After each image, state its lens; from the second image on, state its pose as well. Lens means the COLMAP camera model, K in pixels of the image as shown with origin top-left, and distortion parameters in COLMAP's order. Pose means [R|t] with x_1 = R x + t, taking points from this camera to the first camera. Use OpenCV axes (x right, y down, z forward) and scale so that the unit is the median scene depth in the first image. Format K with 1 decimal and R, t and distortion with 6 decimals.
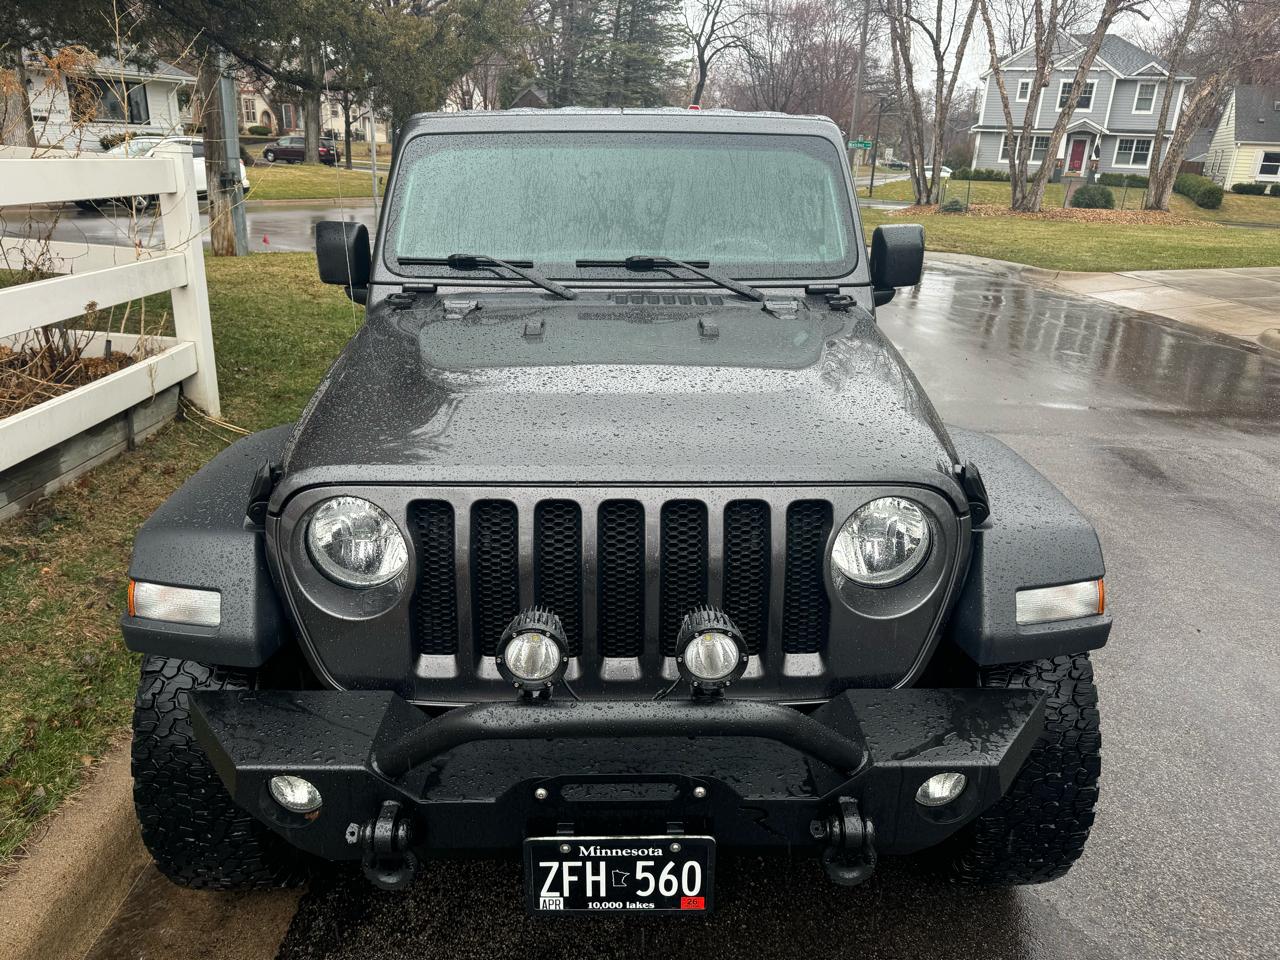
lens RADIAL K [[903.0, 0, 635.0], [0, 903.0, 477.7], [0, 0, 1]] dist [0.019459, -0.022963]
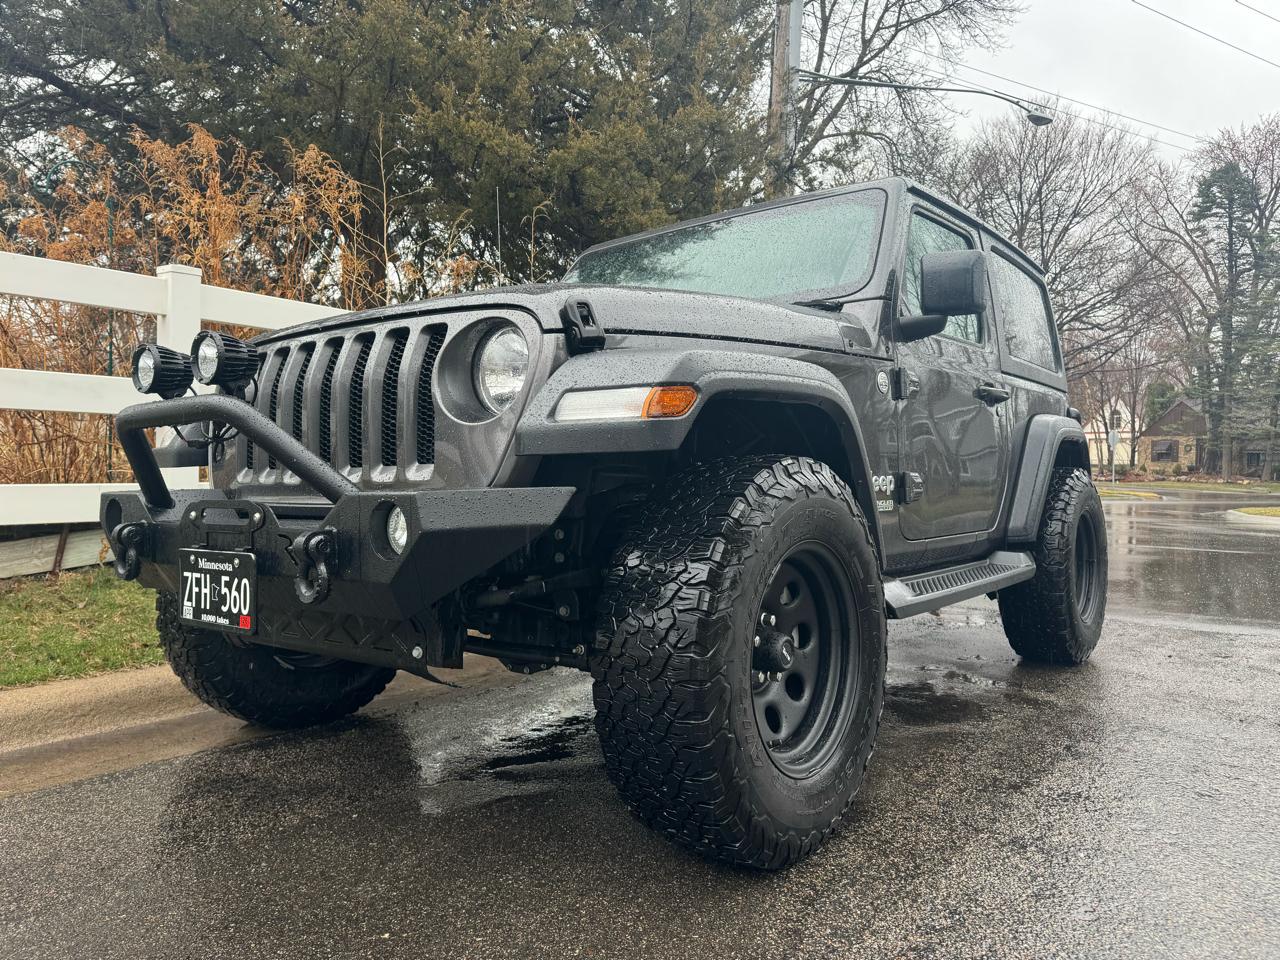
lens RADIAL K [[903.0, 0, 649.9], [0, 903.0, 476.2], [0, 0, 1]] dist [0.019459, -0.022963]
pose [[0.785744, -0.016721, -0.618326, 1.222589], [-0.196955, 0.940842, -0.275726, 0.517311], [0.586358, 0.338433, 0.735968, 0.379748]]
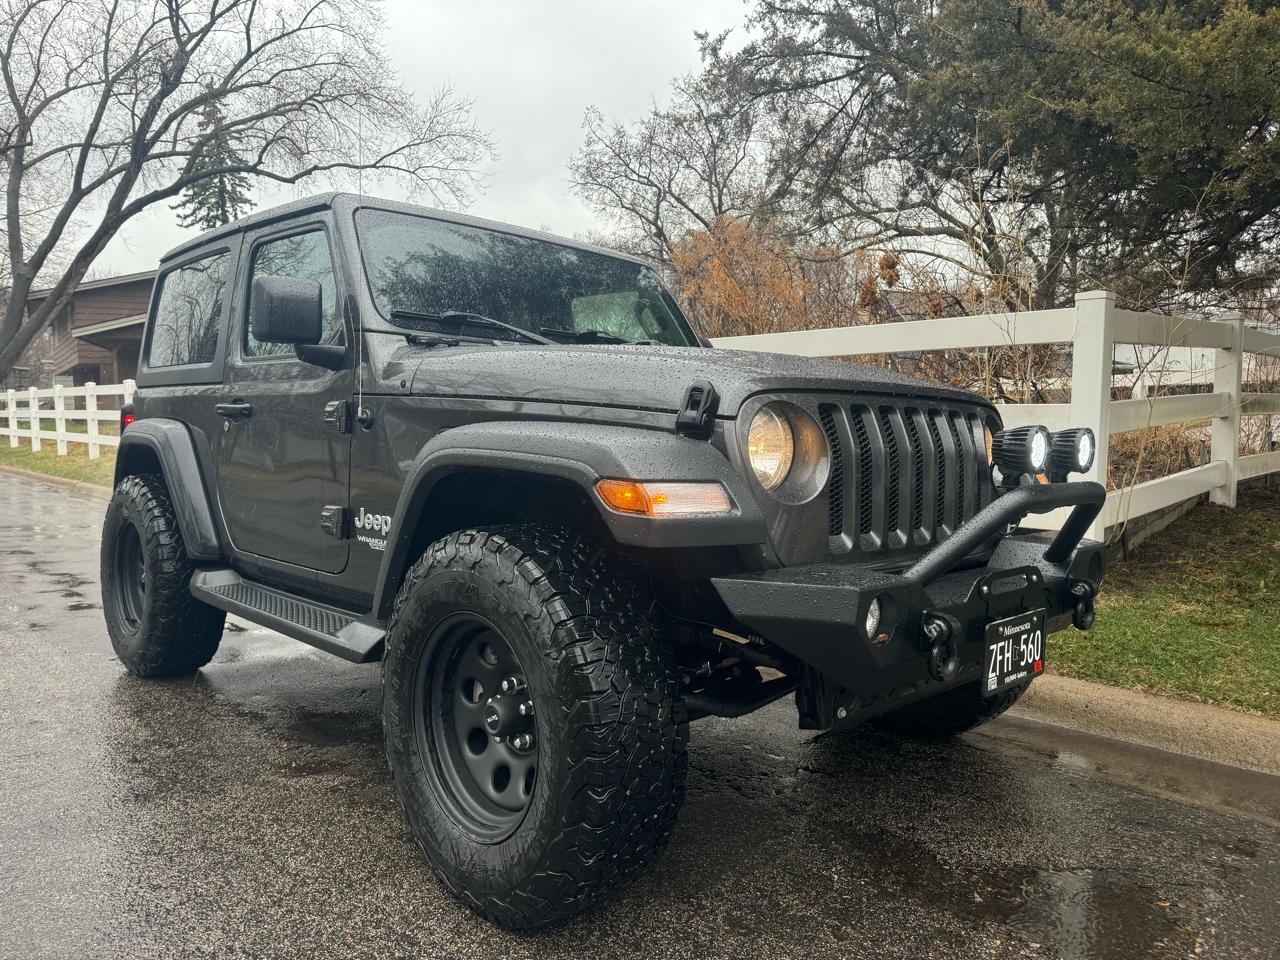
lens RADIAL K [[903.0, 0, 649.1], [0, 903.0, 475.0], [0, 0, 1]] dist [0.019459, -0.022963]
pose [[-0.720805, 0.006864, -0.693103, 1.369854], [-0.257200, 0.925912, 0.276650, -0.951261], [0.643652, 0.377677, -0.665637, 4.007221]]
